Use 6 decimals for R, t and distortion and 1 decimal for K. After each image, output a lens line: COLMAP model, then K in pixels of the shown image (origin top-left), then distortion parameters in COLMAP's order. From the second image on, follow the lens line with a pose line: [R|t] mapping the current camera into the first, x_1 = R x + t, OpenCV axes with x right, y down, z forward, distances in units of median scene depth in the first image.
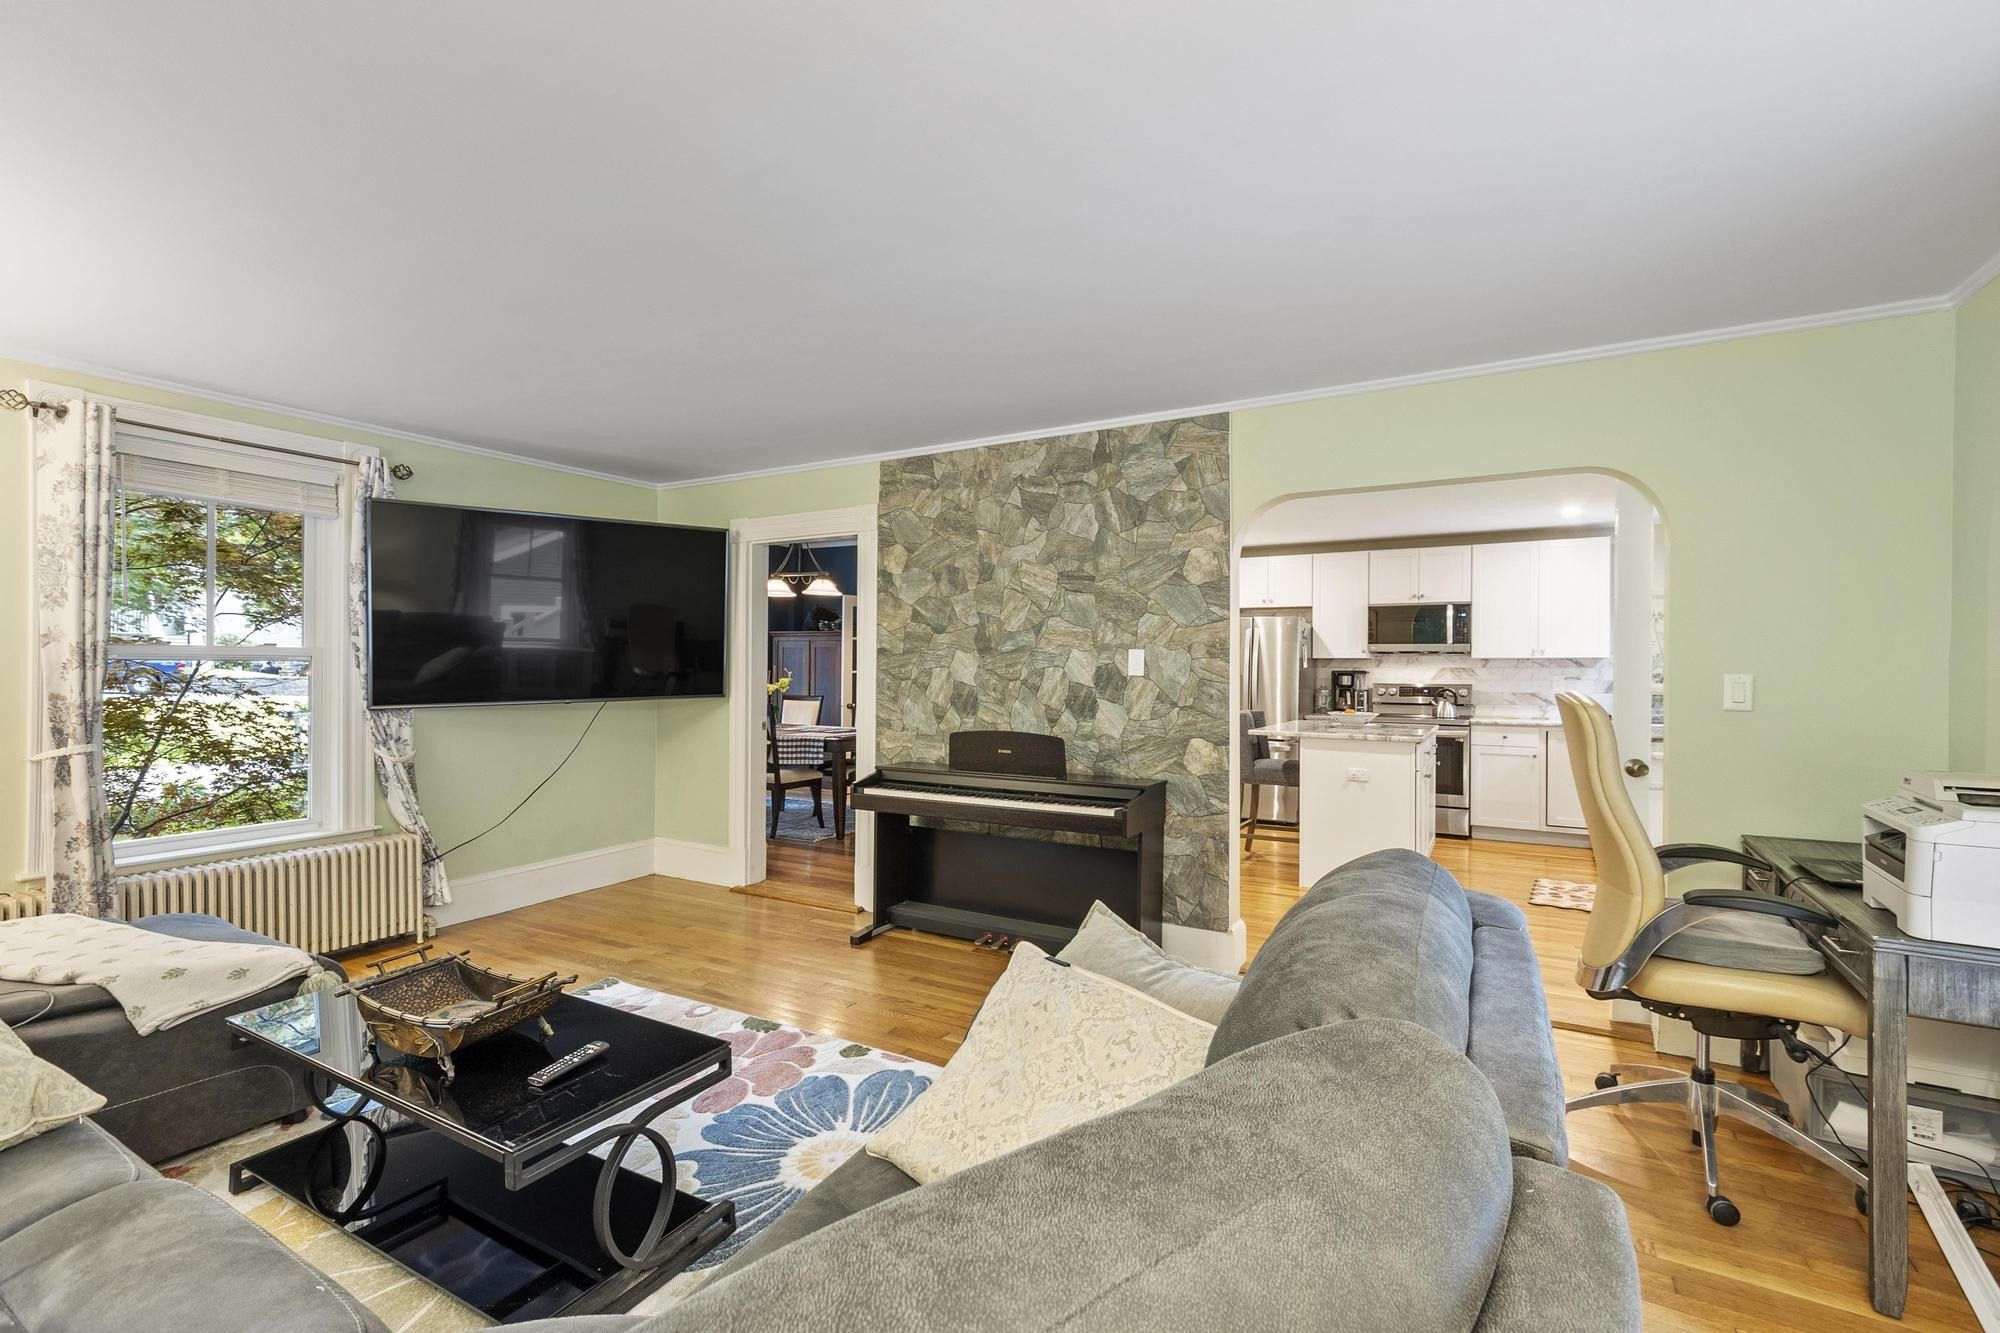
lens RADIAL K [[870.5, 0, 994.4], [0, 870.5, 662.4], [0, 0, 1]] dist [0.002069, 0.000164]
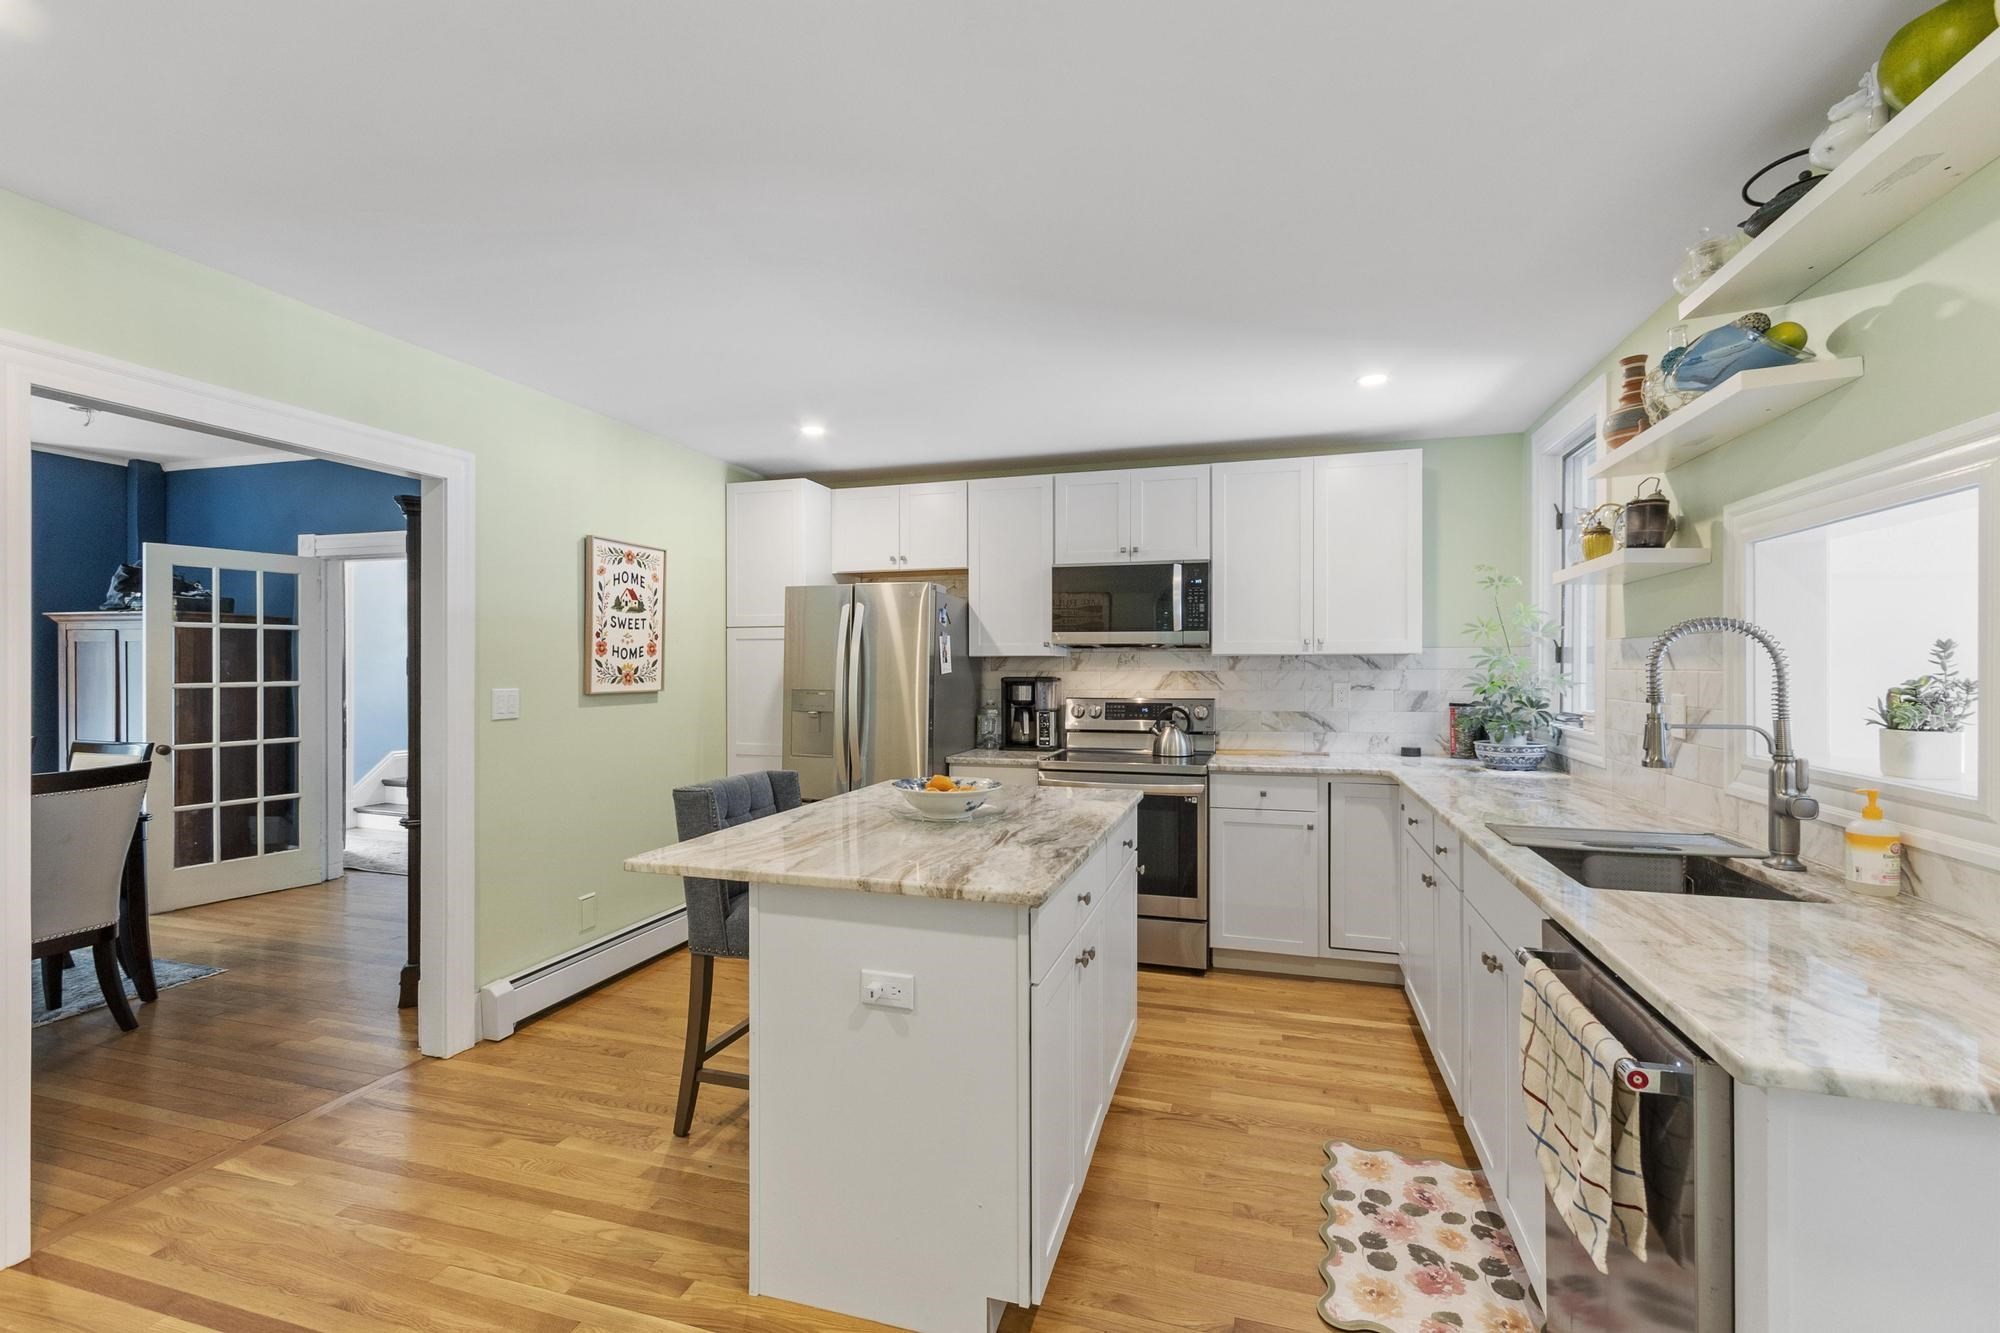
lens RADIAL K [[870.5, 0, 1015.2], [0, 870.5, 658.5], [0, 0, 1]] dist [0.002069, 0.000164]
pose [[0.969538, -0.007526, 0.244827, 0.268680], [0.007019, 0.999971, 0.002941, -0.005215], [-0.244842, -0.001133, 0.969562, 0.451883]]
